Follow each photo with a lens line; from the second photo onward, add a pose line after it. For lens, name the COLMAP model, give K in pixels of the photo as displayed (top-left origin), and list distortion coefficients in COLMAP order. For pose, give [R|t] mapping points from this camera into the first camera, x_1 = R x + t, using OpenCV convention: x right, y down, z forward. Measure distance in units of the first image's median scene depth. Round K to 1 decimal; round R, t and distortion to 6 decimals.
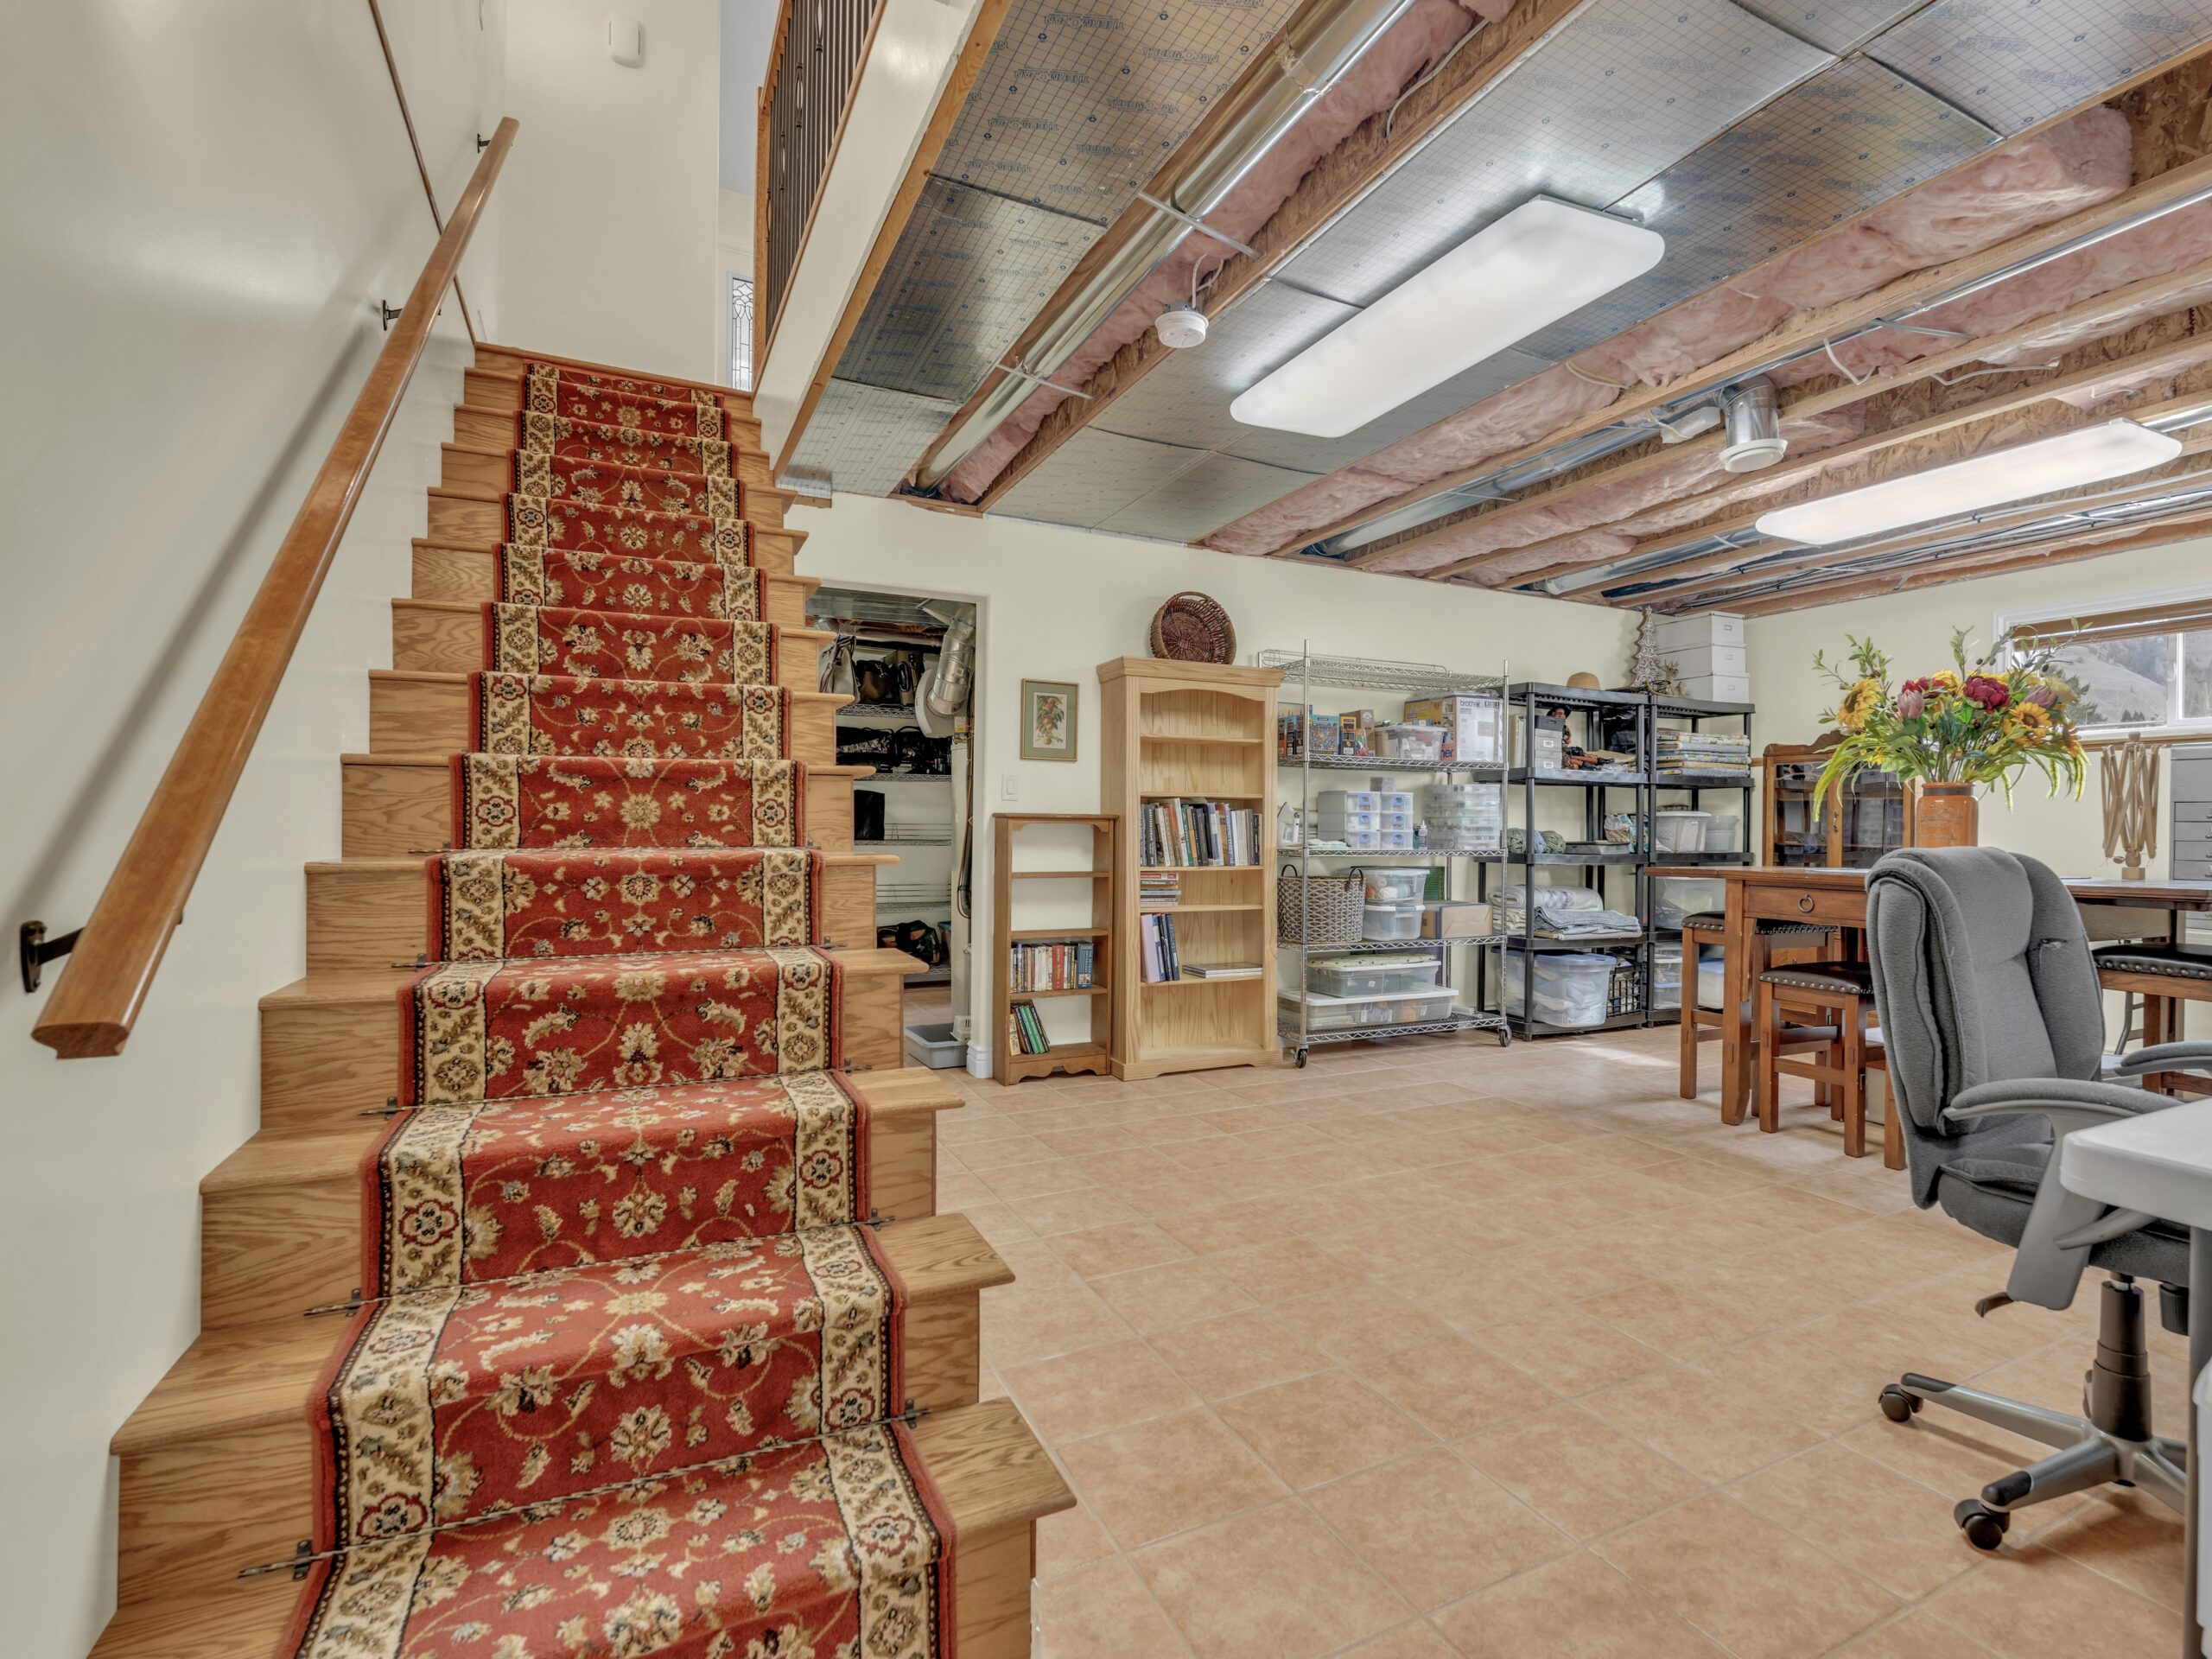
lens RADIAL K [[1095.0, 0, 1139.6], [0, 1095.0, 814.1], [0, 0, 1]] dist [-0.005766, -0.000596]
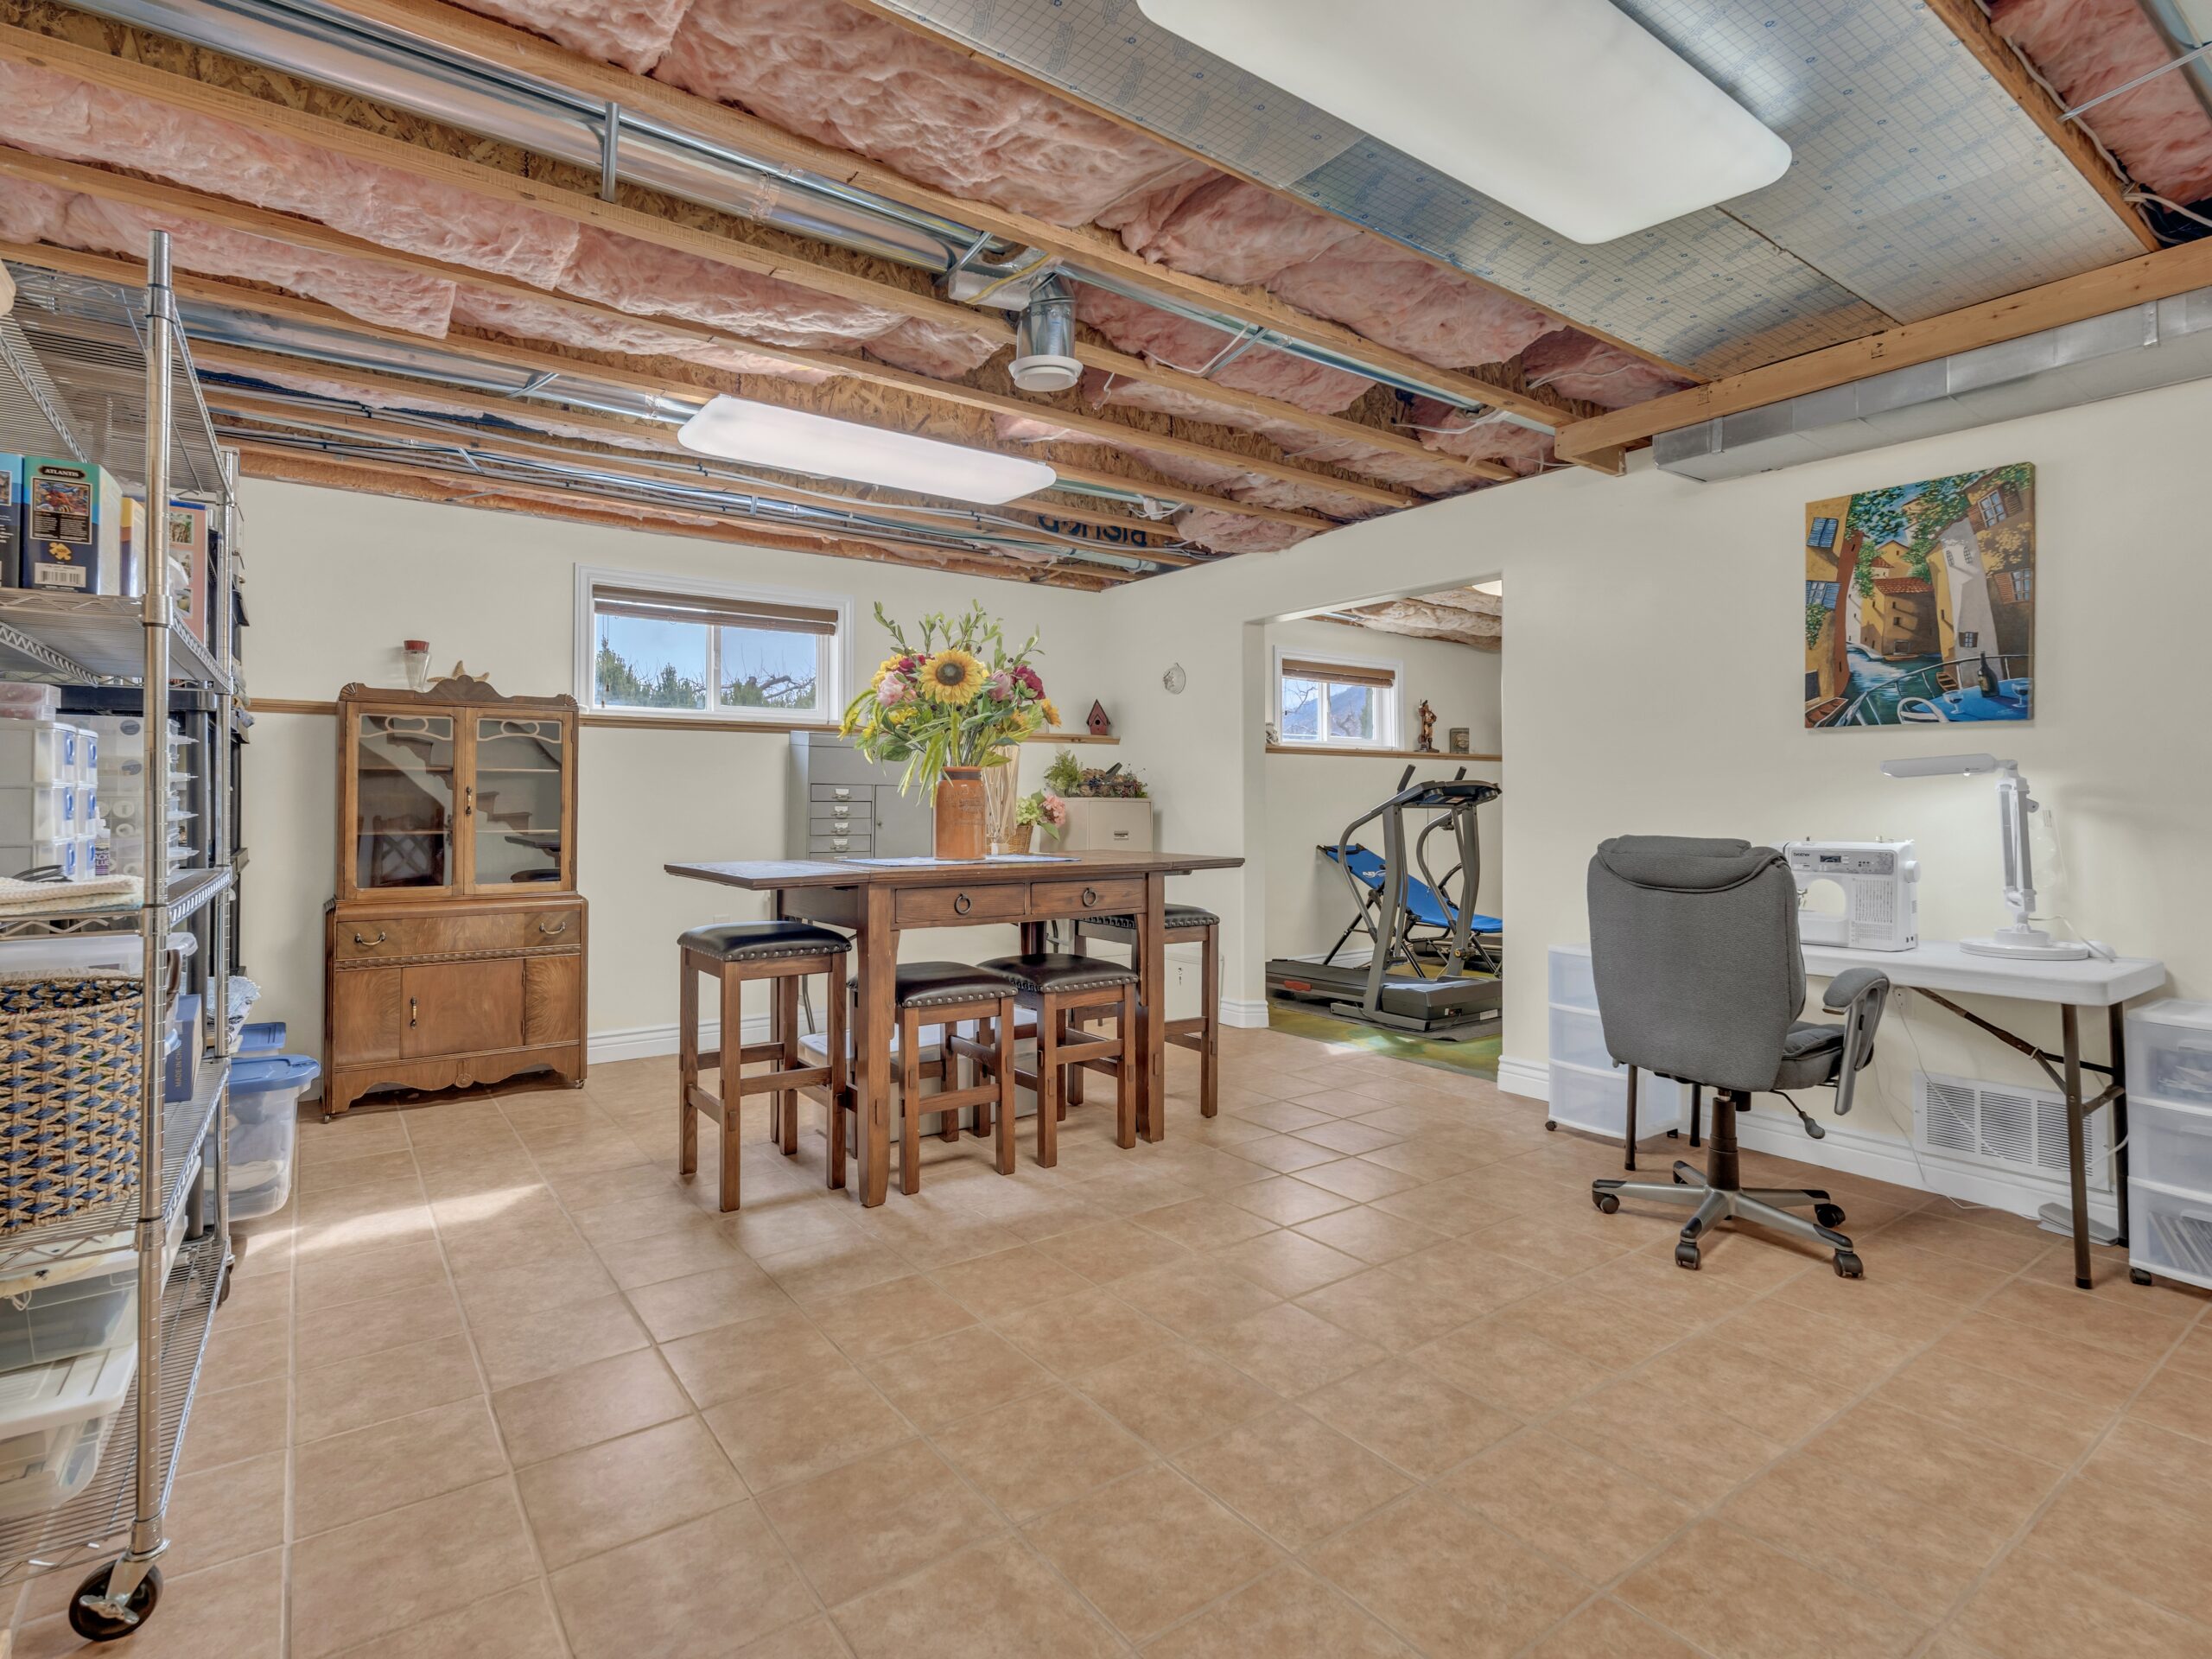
lens RADIAL K [[1095.0, 0, 1139.6], [0, 1095.0, 814.1], [0, 0, 1]] dist [-0.005766, -0.000596]
pose [[-0.183060, -0.022229, 0.982850, -0.308766], [-0.016372, 0.999675, 0.019560, -0.012267], [-0.982965, -0.012510, -0.183364, 1.206395]]
